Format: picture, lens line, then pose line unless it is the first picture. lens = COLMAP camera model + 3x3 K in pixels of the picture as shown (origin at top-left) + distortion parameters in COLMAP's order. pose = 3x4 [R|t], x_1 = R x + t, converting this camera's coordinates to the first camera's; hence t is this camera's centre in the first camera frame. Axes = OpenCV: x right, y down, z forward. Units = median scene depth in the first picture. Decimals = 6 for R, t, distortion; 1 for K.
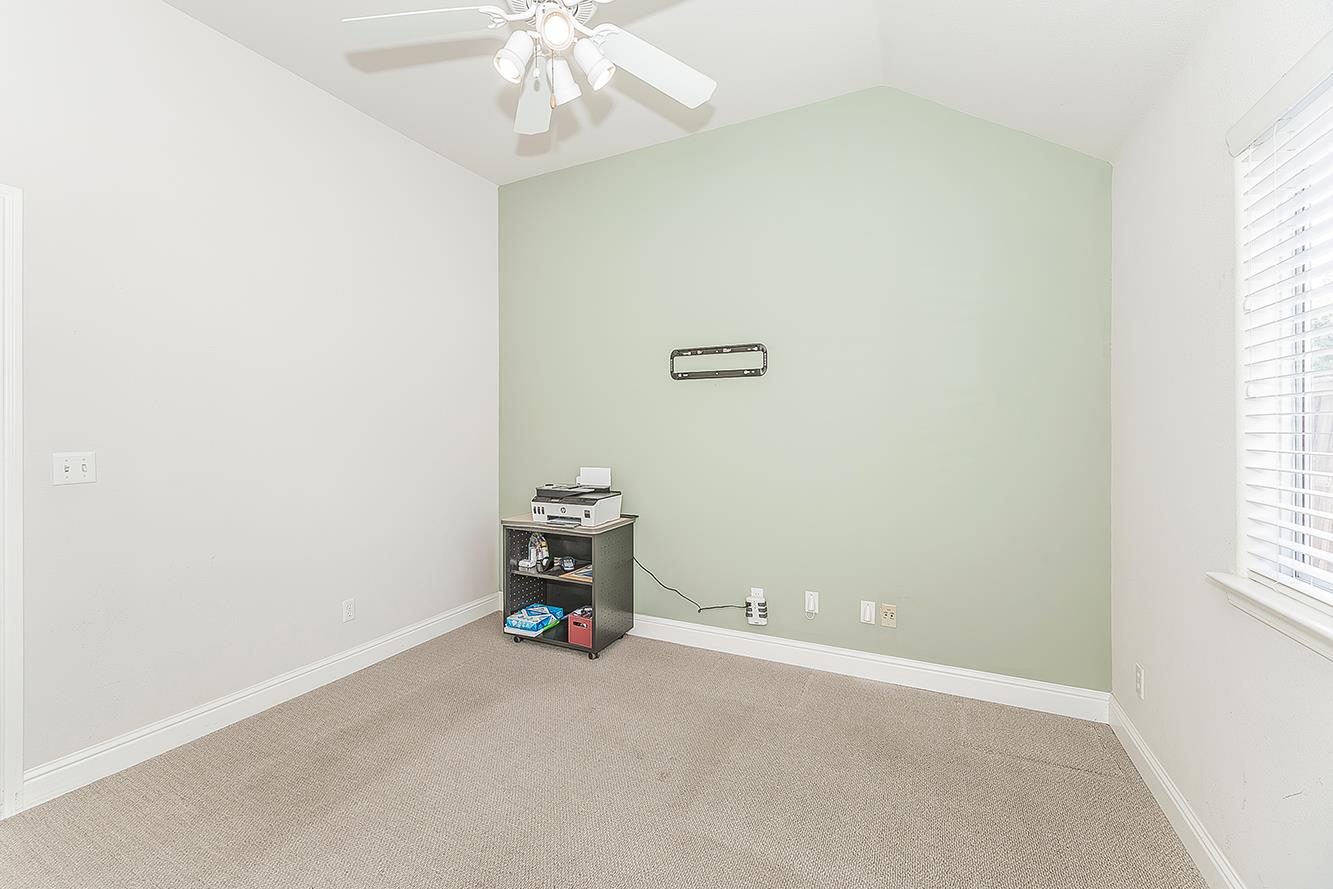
lens RADIAL K [[556.1, 0, 665.5], [0, 556.1, 436.1], [0, 0, 1]] dist [-0.001170, -0.000045]
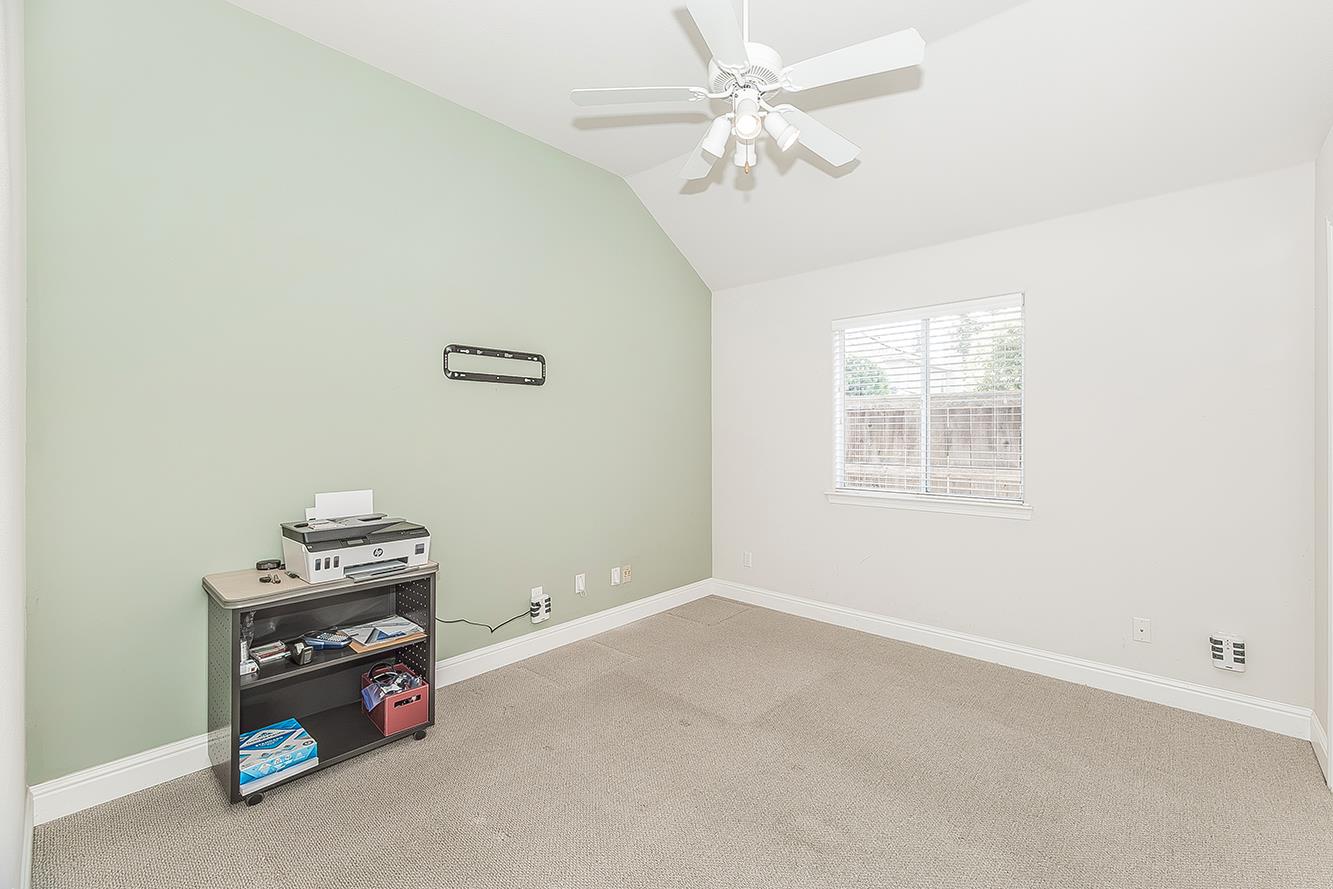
lens RADIAL K [[556.1, 0, 665.5], [0, 556.1, 436.1], [0, 0, 1]] dist [-0.001170, -0.000045]
pose [[0.294840, -0.005082, 0.955533, -0.754128], [0.012291, 0.999923, 0.001526, -0.010096], [-0.955468, 0.011294, 0.294880, 0.451253]]
